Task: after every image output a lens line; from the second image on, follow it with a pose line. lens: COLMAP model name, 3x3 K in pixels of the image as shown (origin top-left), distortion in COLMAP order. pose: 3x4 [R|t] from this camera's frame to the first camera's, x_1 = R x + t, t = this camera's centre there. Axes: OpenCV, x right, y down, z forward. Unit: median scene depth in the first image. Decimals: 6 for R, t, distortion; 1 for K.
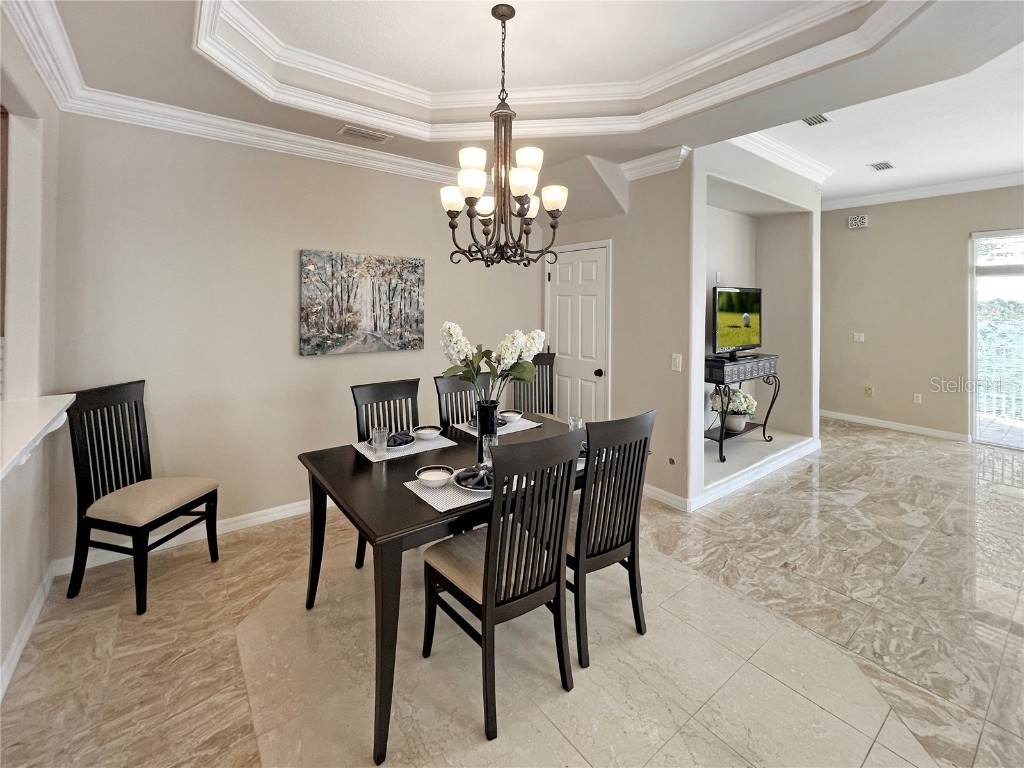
lens RADIAL K [[465.6, 0, 511.5], [0, 465.6, 353.6], [0, 0, 1]] dist [-0.002863, -0.000296]
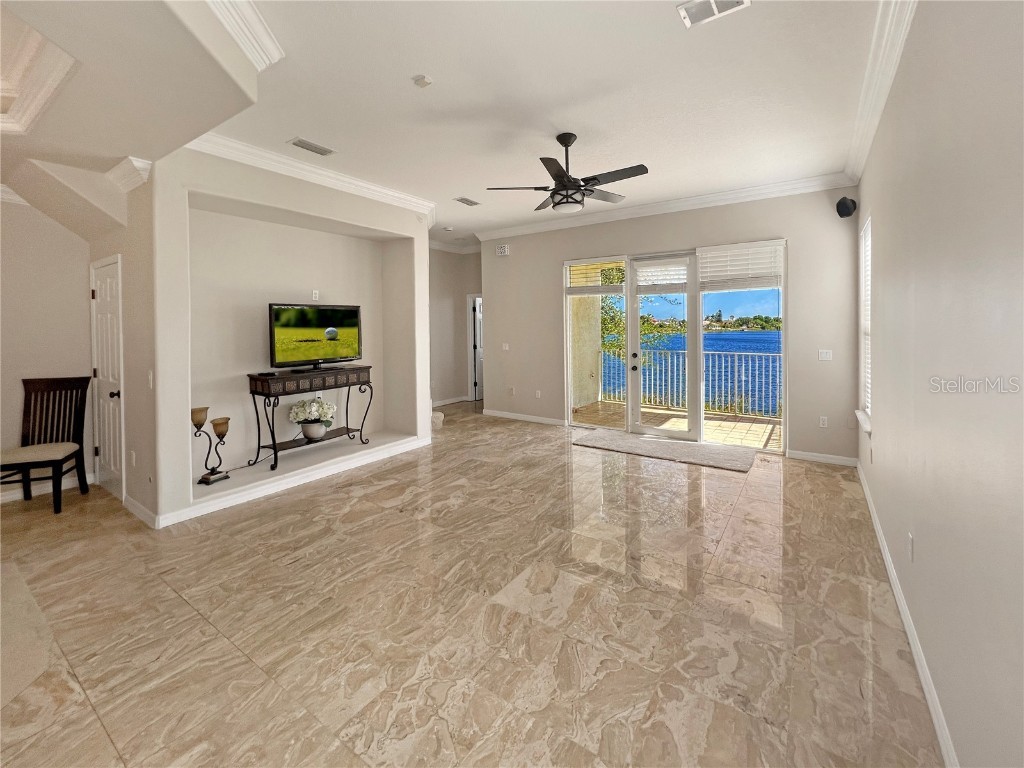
lens RADIAL K [[427.7, 0, 546.4], [0, 427.7, 372.7], [0, 0, 1]] dist [0.000159, 0.000184]
pose [[0.940274, -0.055659, 0.335838, 0.913385], [0.053525, 0.998444, 0.015615, 0.039855], [-0.336185, 0.003293, 0.941790, -0.145573]]
